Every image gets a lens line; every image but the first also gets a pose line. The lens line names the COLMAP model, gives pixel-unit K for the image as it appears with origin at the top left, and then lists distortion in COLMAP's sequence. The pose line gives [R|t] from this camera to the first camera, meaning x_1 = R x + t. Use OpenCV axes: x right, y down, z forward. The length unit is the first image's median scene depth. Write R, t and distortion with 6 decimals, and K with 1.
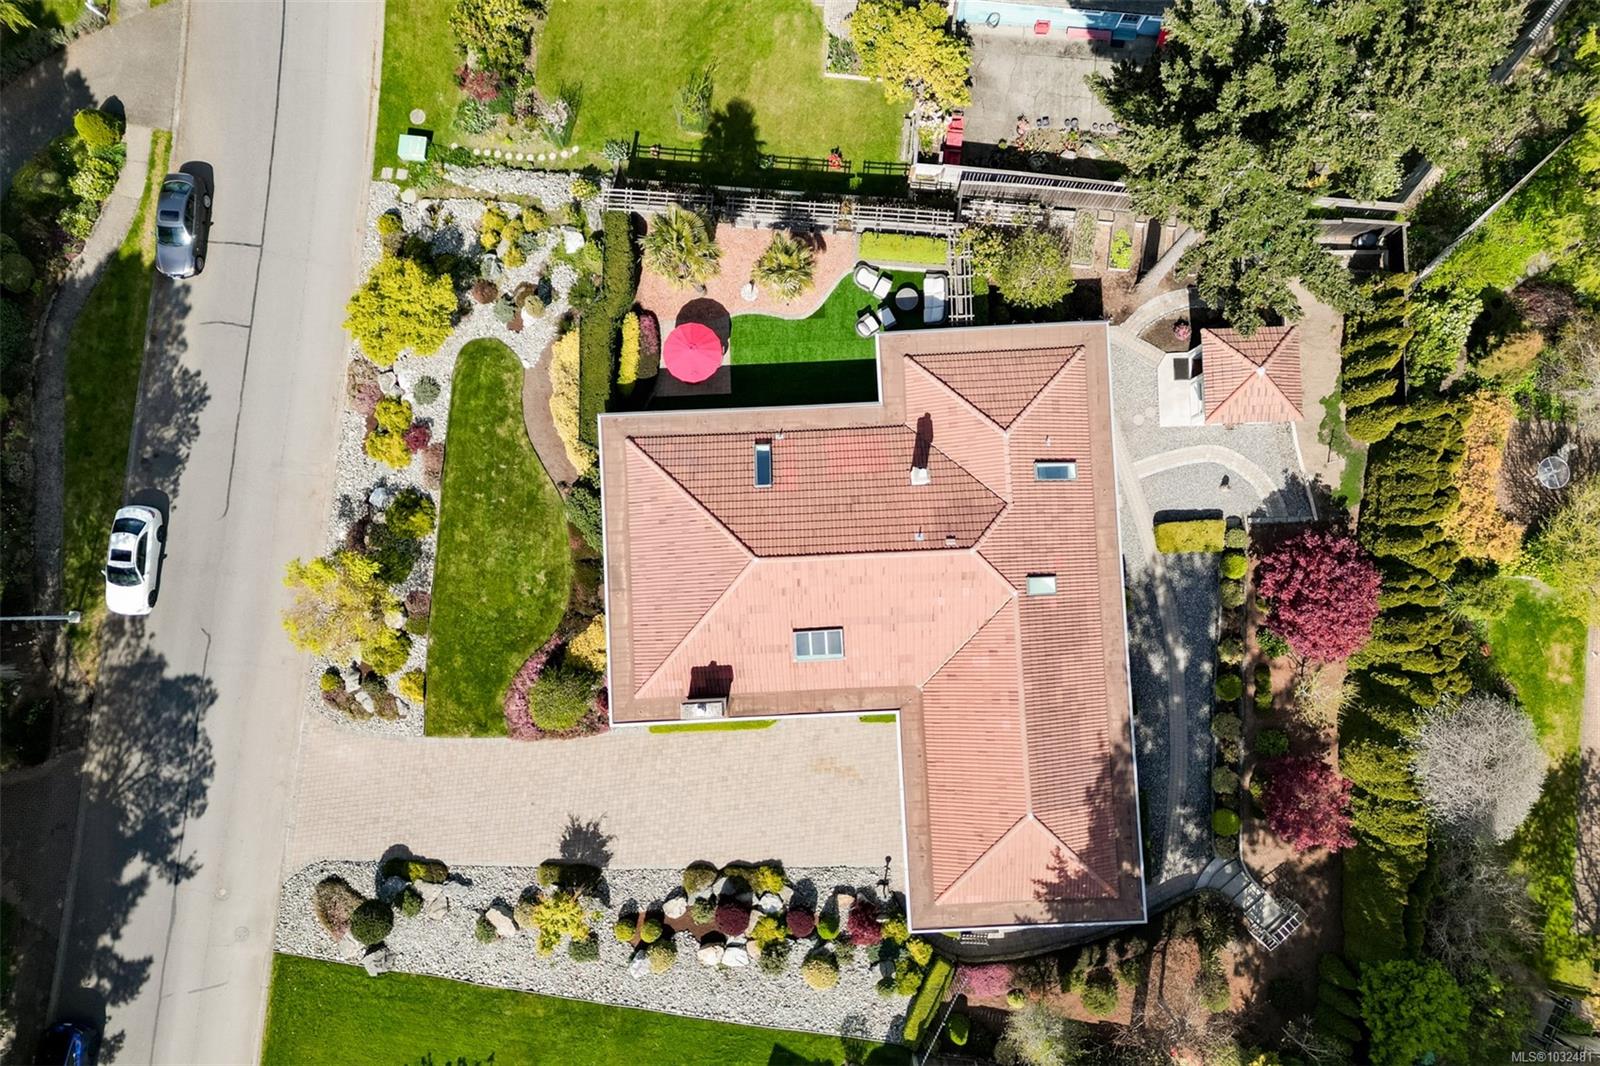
lens RADIAL K [[1118.0, 0, 800.0], [0, 1118.0, 533.0], [0, 0, 1]] dist [0.085162, -0.098952]
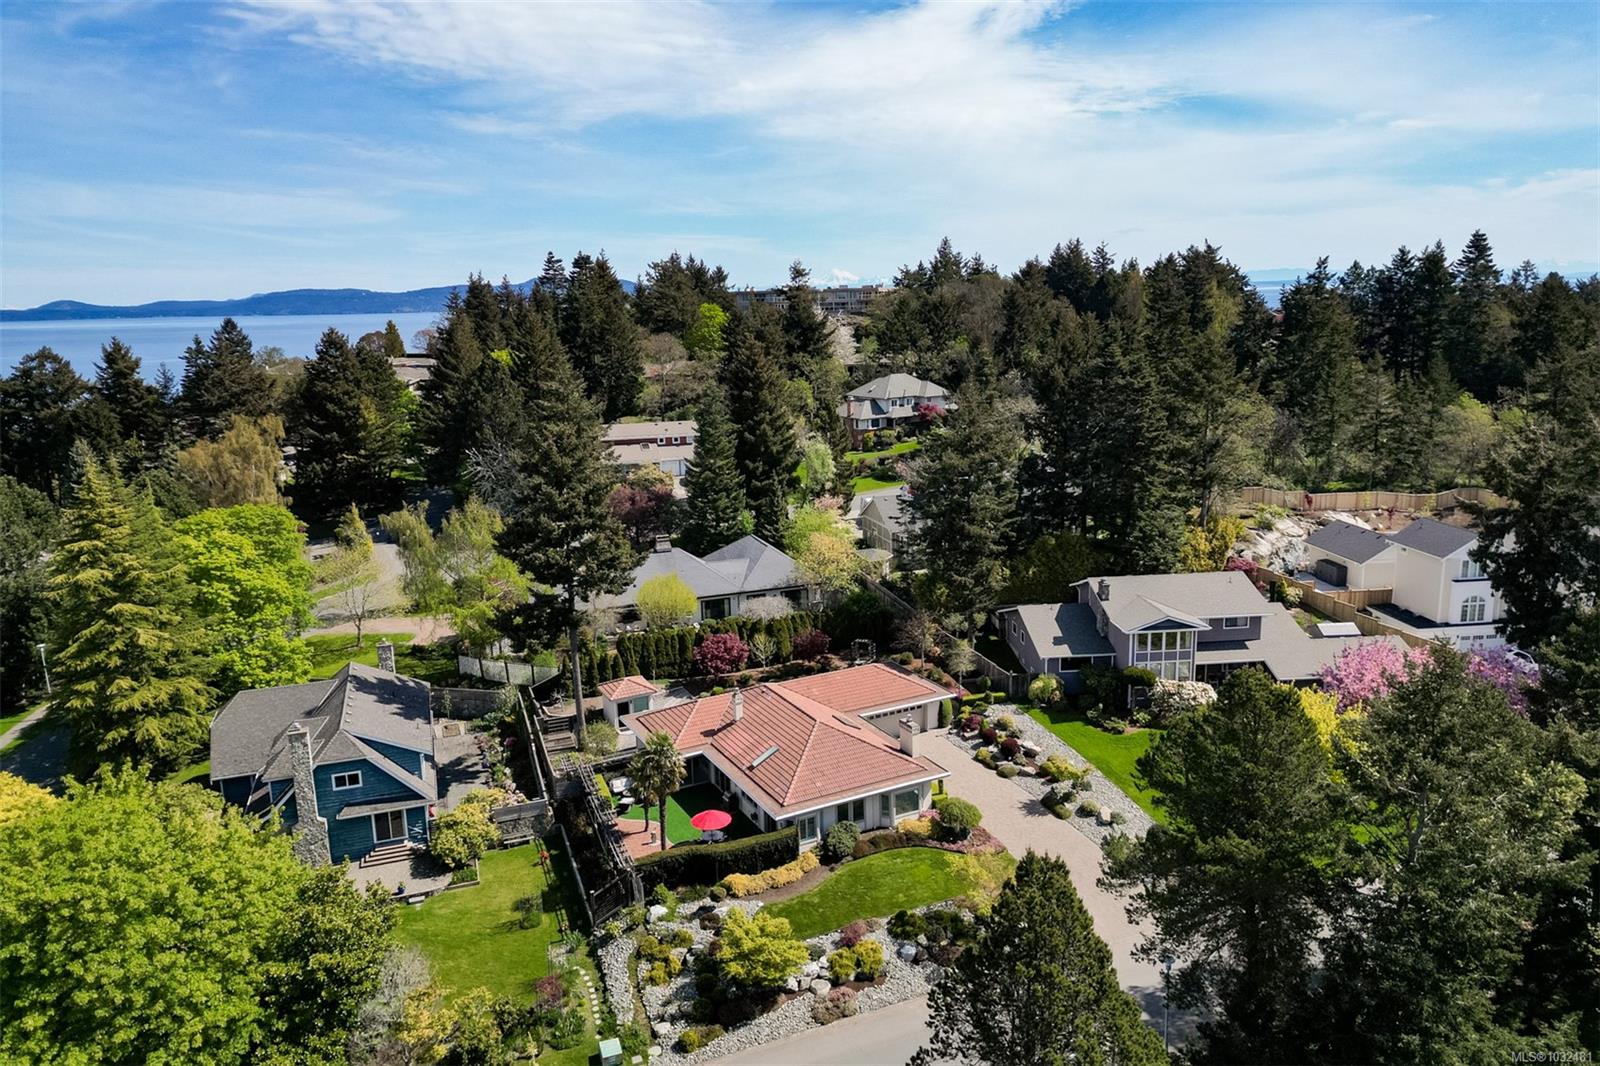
lens RADIAL K [[1121.6, 0, 800.0], [0, 1121.6, 533.0], [0, 0, 1]] dist [0.058877, -0.041460]
pose [[-0.423258, -0.183303, 0.887273, -1.317969], [0.905681, -0.059247, 0.419800, -0.621534], [-0.024382, 0.981270, 0.191091, 0.334937]]
